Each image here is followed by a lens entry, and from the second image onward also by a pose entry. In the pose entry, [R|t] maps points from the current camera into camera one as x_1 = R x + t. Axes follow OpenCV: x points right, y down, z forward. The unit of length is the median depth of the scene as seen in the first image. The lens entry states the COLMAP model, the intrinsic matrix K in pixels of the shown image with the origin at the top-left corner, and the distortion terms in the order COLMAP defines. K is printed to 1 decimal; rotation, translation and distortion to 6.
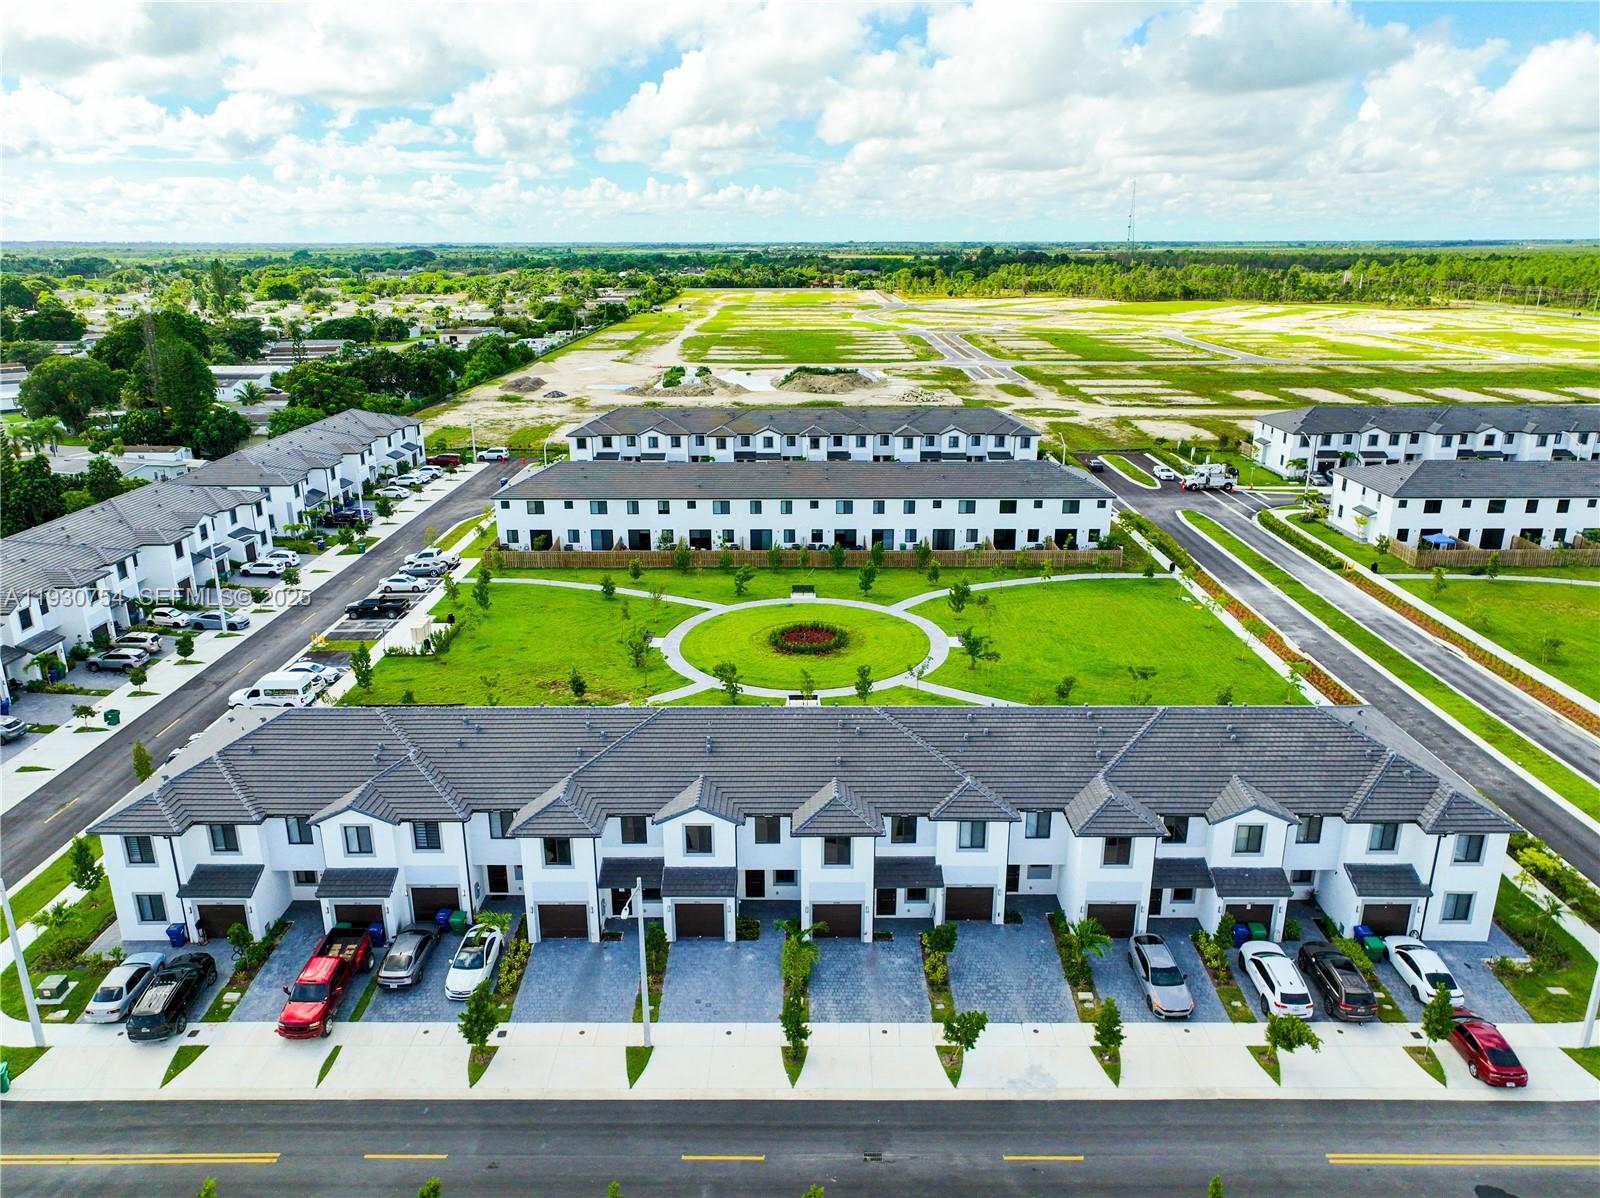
lens RADIAL K [[1121.6, 0, 800.3], [0, 1121.6, 600.6], [0, 0, 1]] dist [-0.002682, 0.020145]
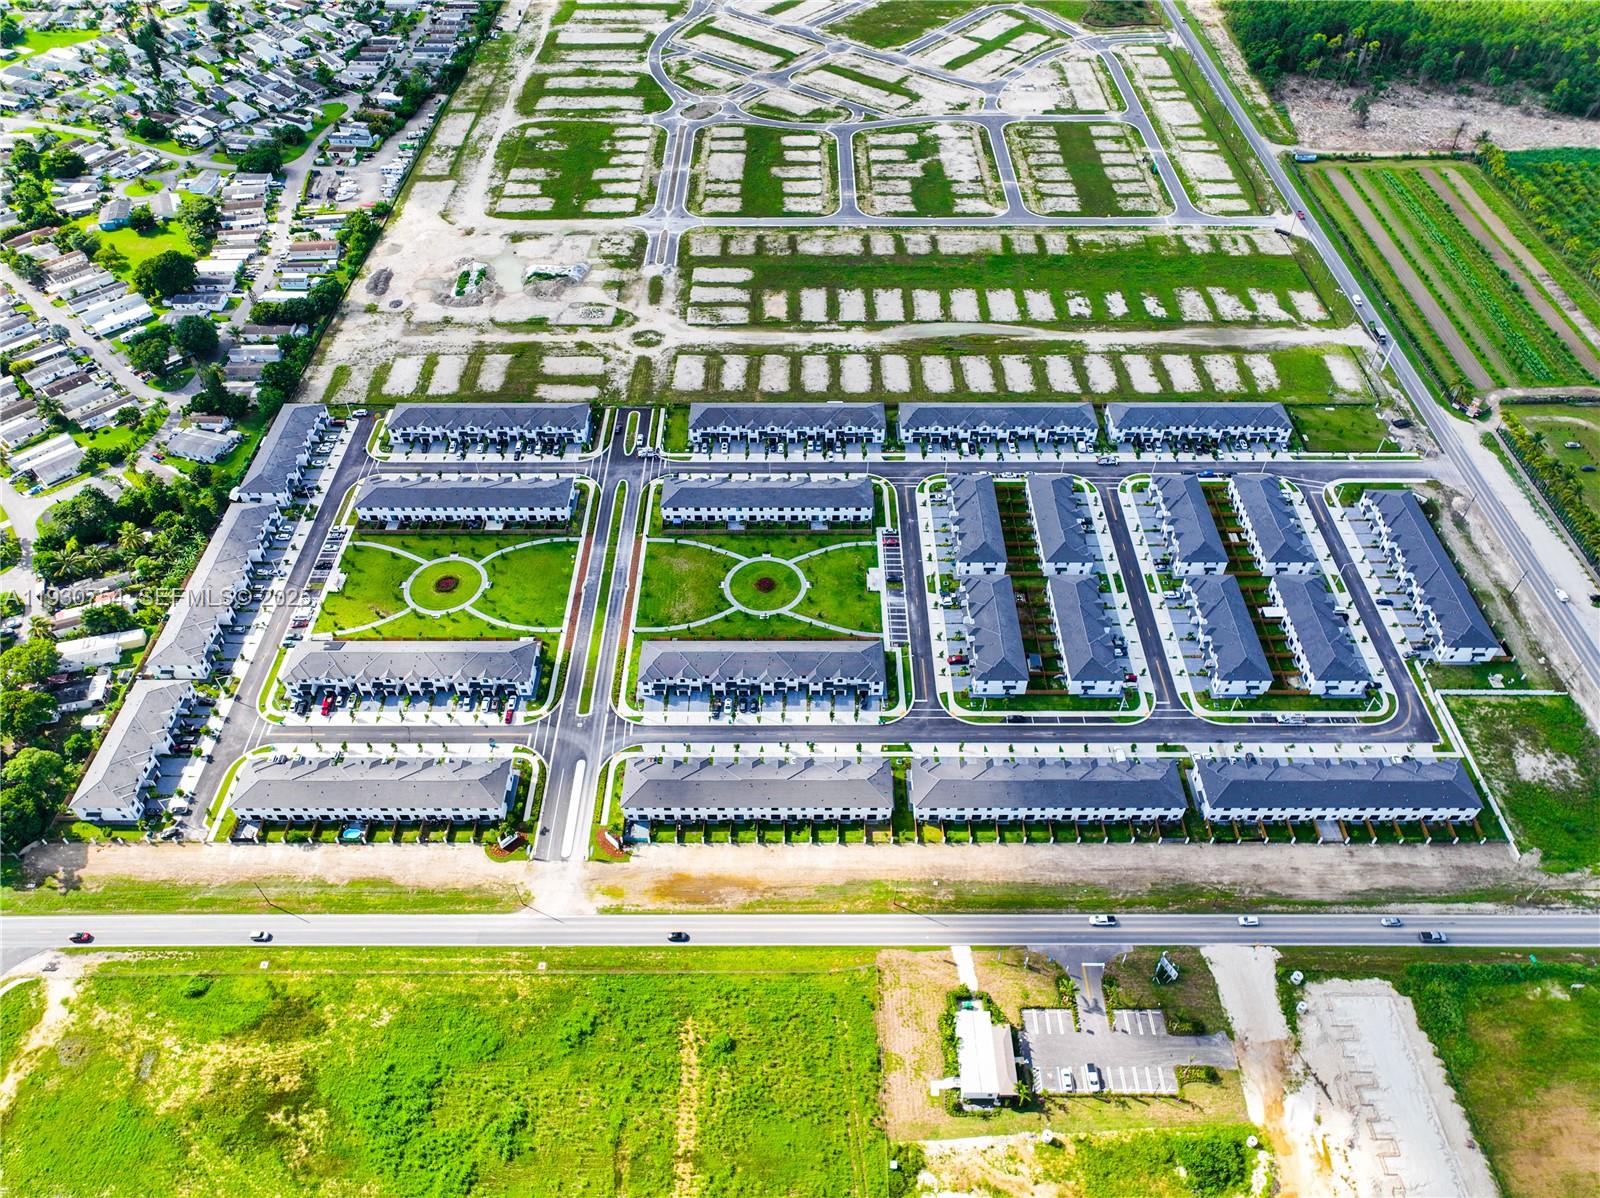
lens RADIAL K [[1121.6, 0, 798.4], [0, 1121.6, 601.6], [0, 0, 1]] dist [-0.002682, 0.020145]
pose [[0.999997, -0.001250, -0.002278, 1.537746], [0.002181, 0.880354, 0.474313, -2.175802], [0.001413, -0.474316, 0.880354, -2.923360]]
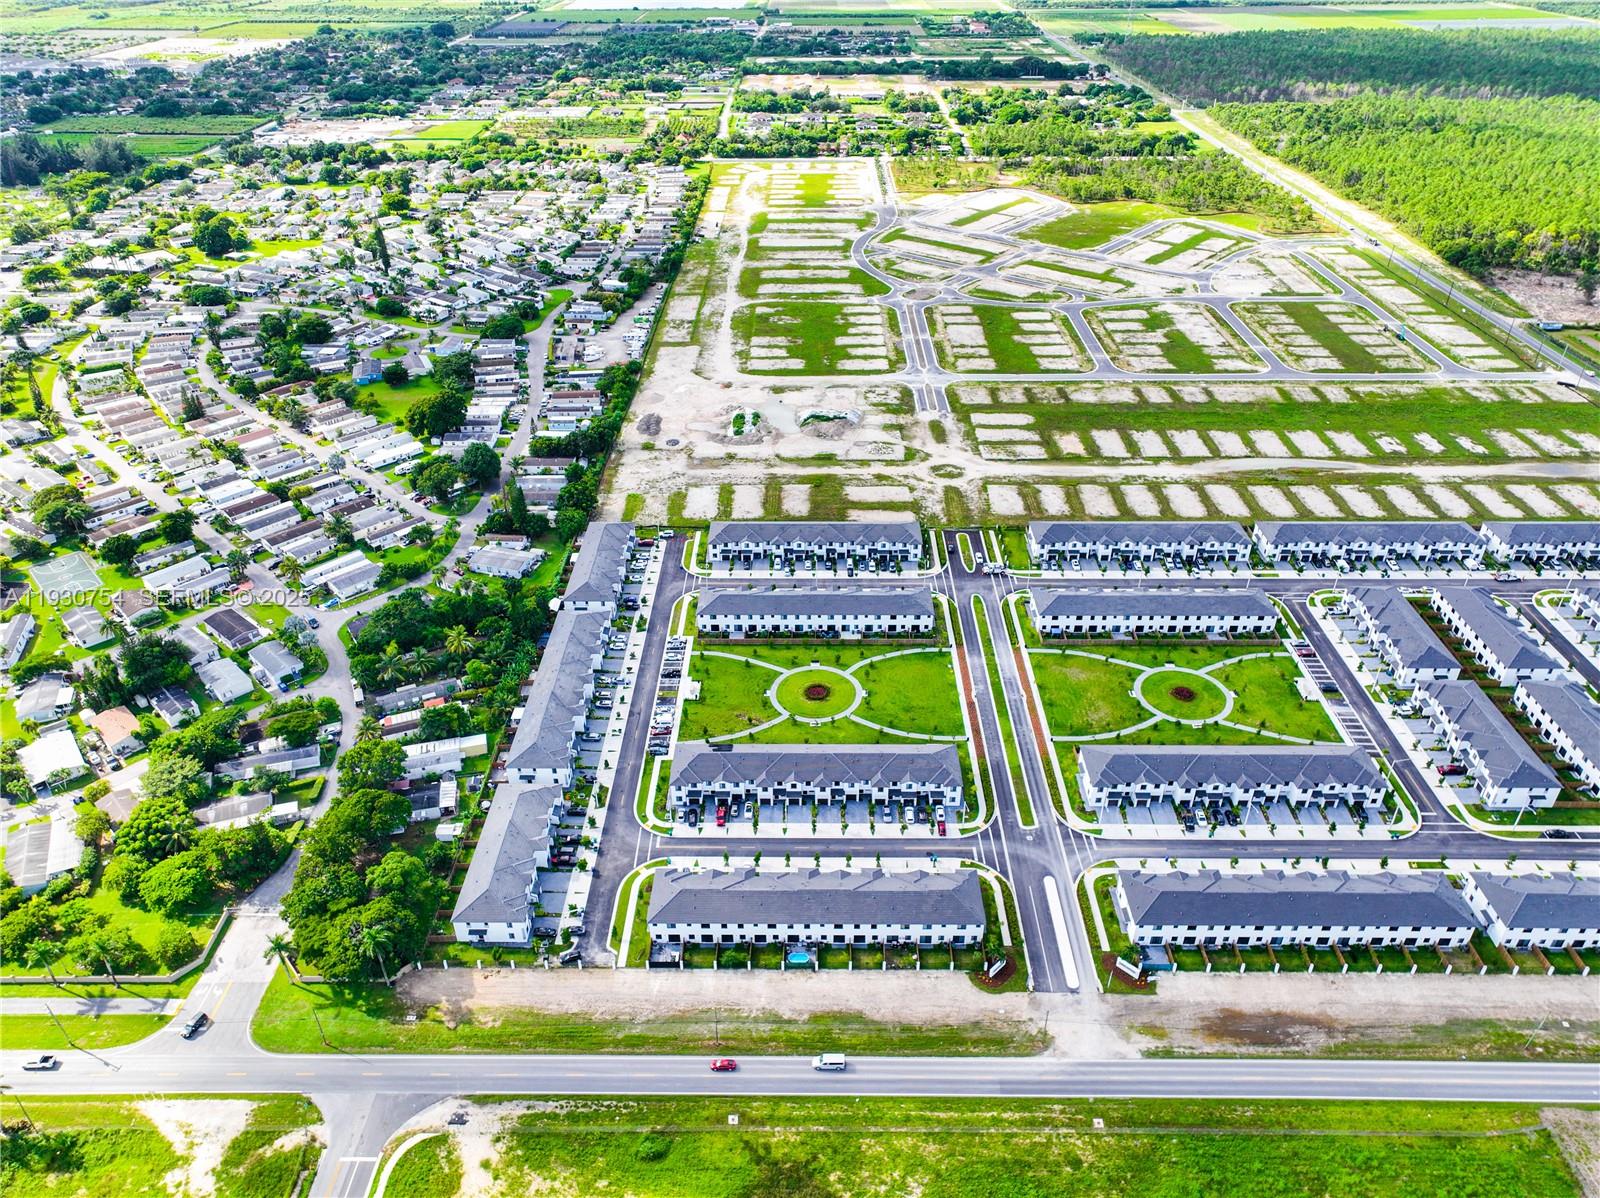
lens RADIAL K [[1121.6, 0, 797.8], [0, 1121.6, 597.8], [0, 0, 1]] dist [-0.002682, 0.020145]
pose [[0.999952, 0.001153, -0.009769, -0.021668], [0.001348, 0.967678, 0.252185, -1.365638], [0.009744, -0.252186, 0.967630, -2.641824]]
